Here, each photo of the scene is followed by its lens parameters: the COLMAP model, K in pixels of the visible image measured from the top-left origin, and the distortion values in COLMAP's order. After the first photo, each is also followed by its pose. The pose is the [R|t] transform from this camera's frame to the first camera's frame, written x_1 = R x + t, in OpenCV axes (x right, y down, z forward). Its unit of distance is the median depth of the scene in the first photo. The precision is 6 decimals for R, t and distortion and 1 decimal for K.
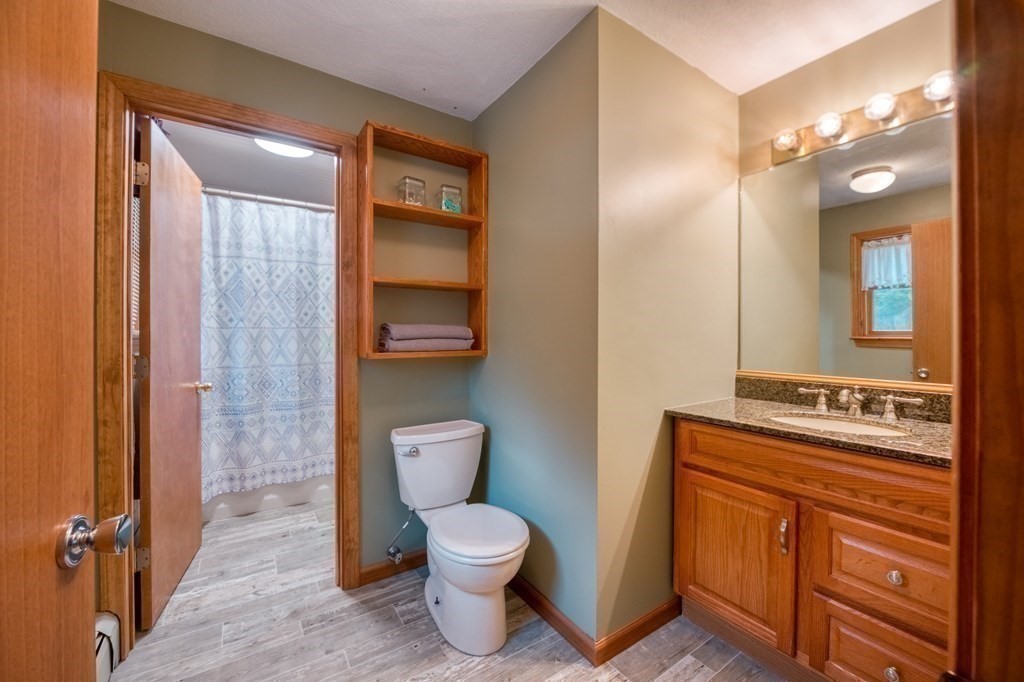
lens RADIAL K [[398.2, 0, 515.7], [0, 398.2, 337.3], [0, 0, 1]] dist [-0.013604, -0.000609]
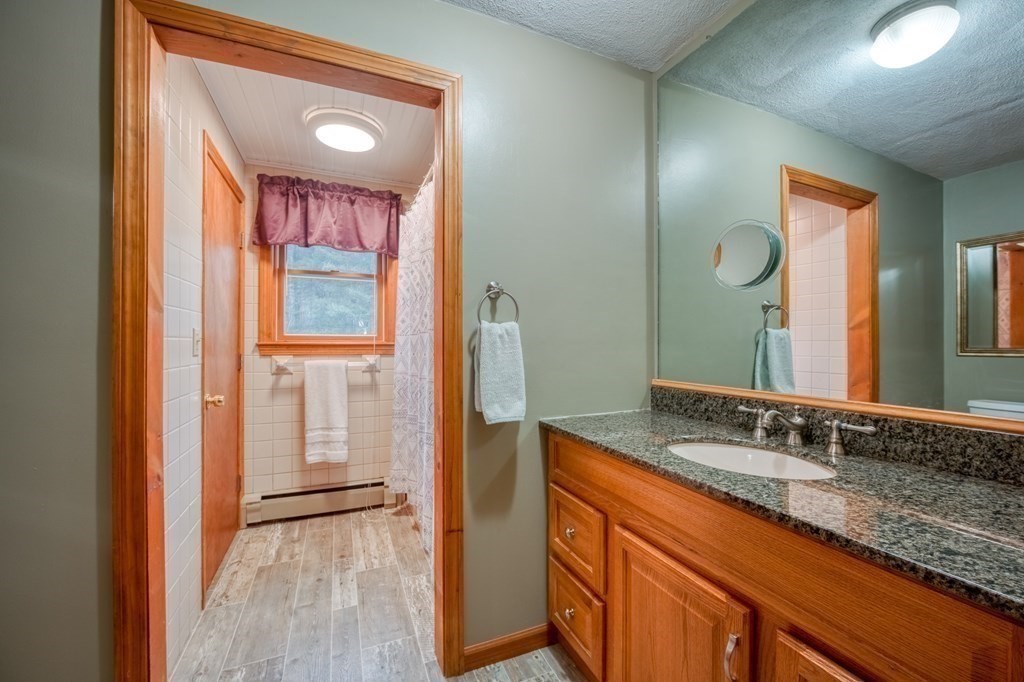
lens RADIAL K [[398.2, 0, 502.0], [0, 398.2, 345.6], [0, 0, 1]] dist [-0.013604, -0.000609]
pose [[-0.207966, -0.007773, -0.978105, 0.272401], [0.001500, 0.999965, -0.008265, 0.010879], [0.978135, -0.003186, -0.207947, 1.646548]]
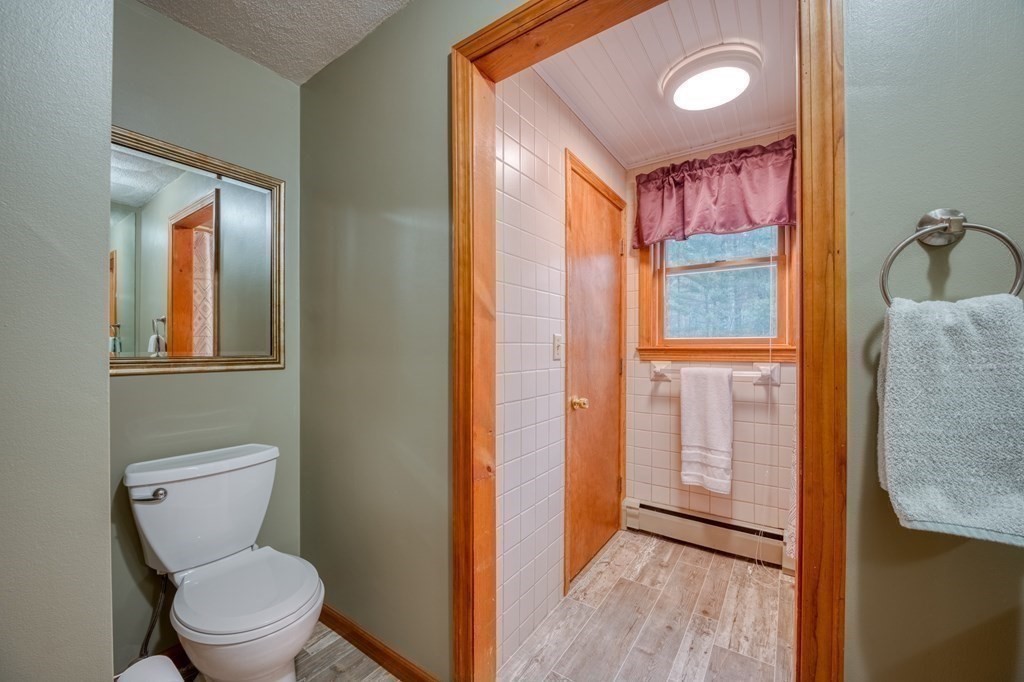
lens RADIAL K [[398.2, 0, 516.7], [0, 398.2, 350.8], [0, 0, 1]] dist [-0.013604, -0.000609]
pose [[-0.935116, -0.008730, -0.354235, 0.025388], [-0.008318, 0.999962, -0.002687, 0.007629], [0.354245, 0.000434, -0.935153, 1.656478]]
